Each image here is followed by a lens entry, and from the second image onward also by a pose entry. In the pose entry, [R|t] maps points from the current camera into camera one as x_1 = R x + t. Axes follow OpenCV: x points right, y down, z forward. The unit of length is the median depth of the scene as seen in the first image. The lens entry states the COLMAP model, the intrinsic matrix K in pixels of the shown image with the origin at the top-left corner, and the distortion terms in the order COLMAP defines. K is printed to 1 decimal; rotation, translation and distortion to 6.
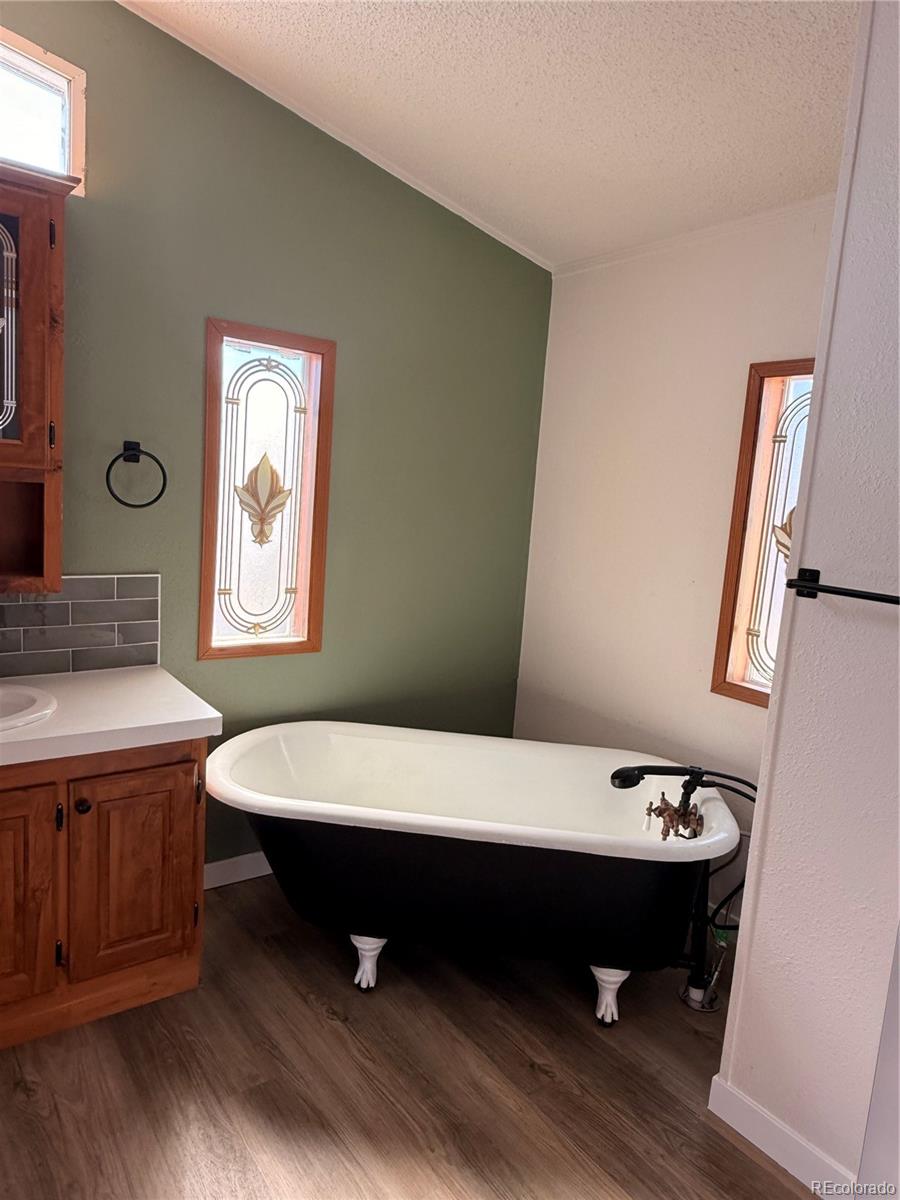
lens RADIAL K [[773.6, 0, 453.3], [0, 773.6, 593.1], [0, 0, 1]] dist [-0.000602, 0.001902]
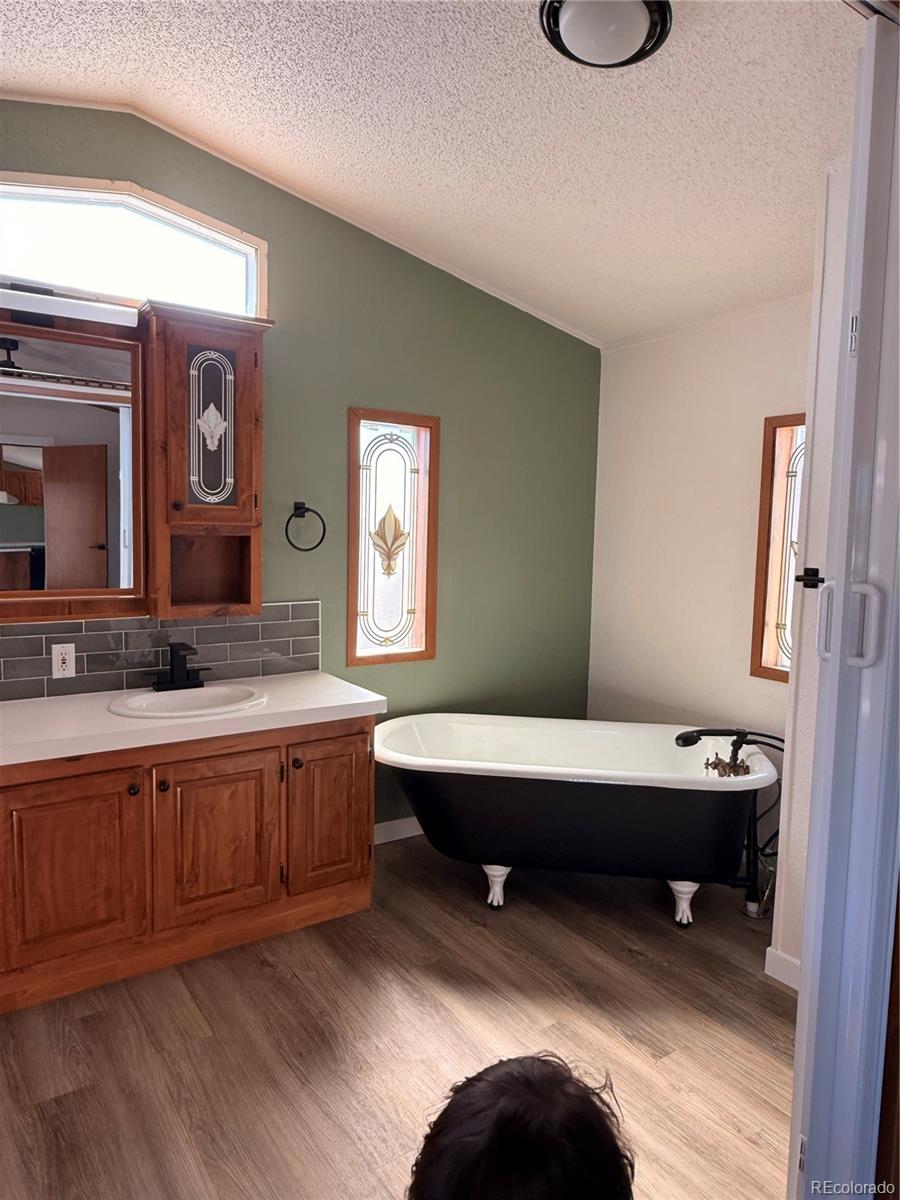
lens RADIAL K [[773.6, 0, 457.6], [0, 773.6, 596.7], [0, 0, 1]] dist [-0.000602, 0.001902]
pose [[0.998046, -0.046692, -0.041529, -0.105903], [0.044702, 0.997865, -0.047623, 0.048755], [0.043664, 0.045673, 0.998002, -0.356671]]
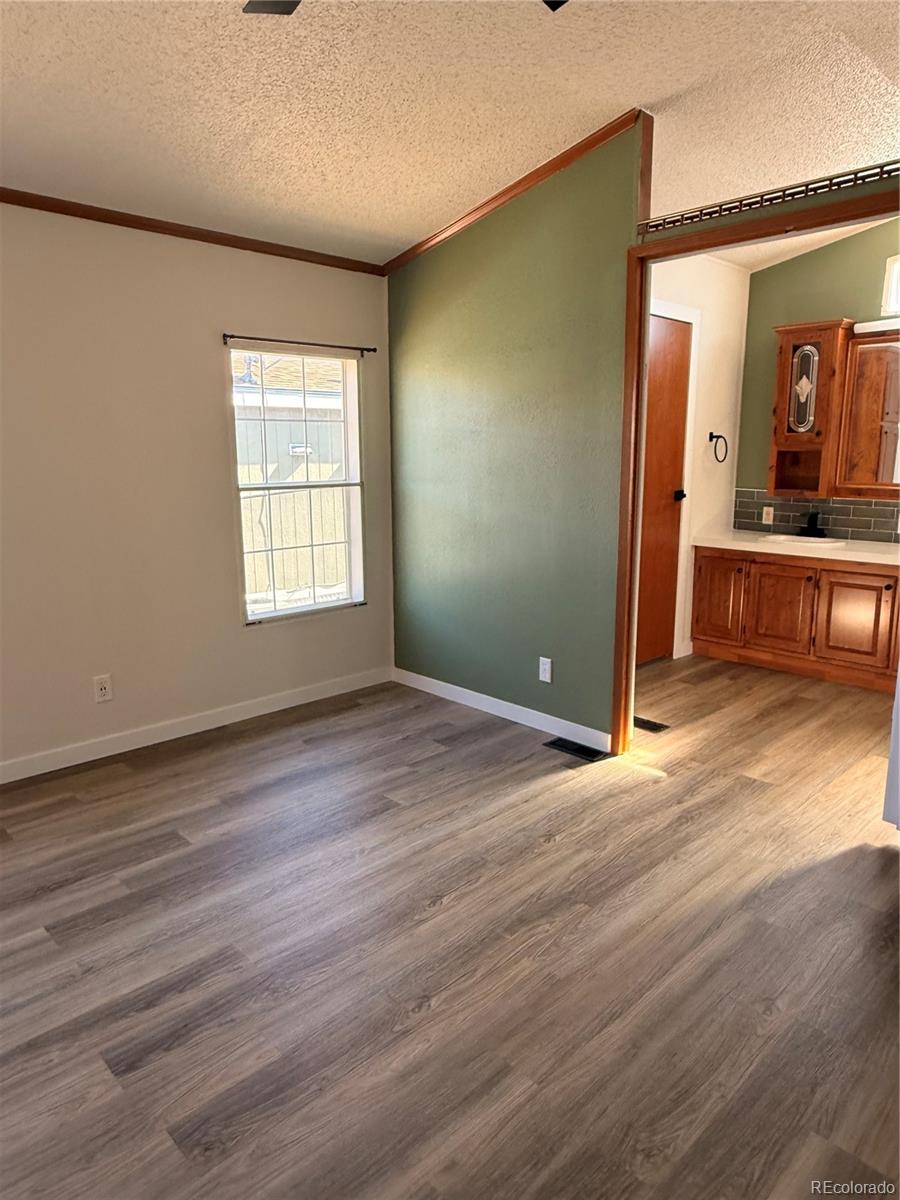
lens RADIAL K [[773.6, 0, 450.2], [0, 773.6, 595.3], [0, 0, 1]] dist [-0.000602, 0.001902]
pose [[0.122282, 0.109095, -0.986481, 1.286004], [-0.126337, 0.987566, 0.093554, 0.228188], [0.984422, 0.113189, 0.134544, -0.695326]]
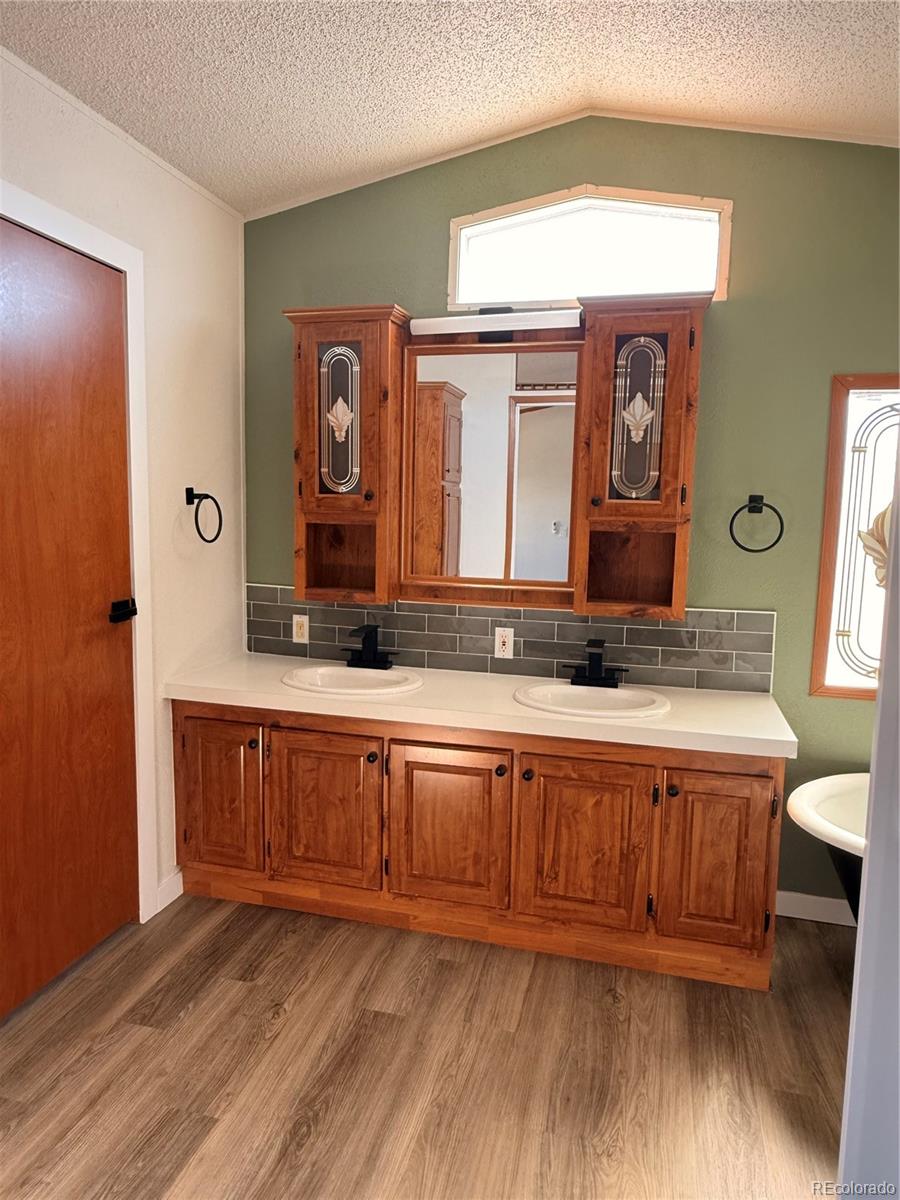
lens RADIAL K [[773.6, 0, 453.7], [0, 773.6, 597.3], [0, 0, 1]] dist [-0.000602, 0.001902]
pose [[0.620751, 0.029550, -0.783451, 0.237437], [-0.083484, 0.996099, -0.028575, 0.029195], [0.779550, 0.083144, 0.620796, -0.060484]]
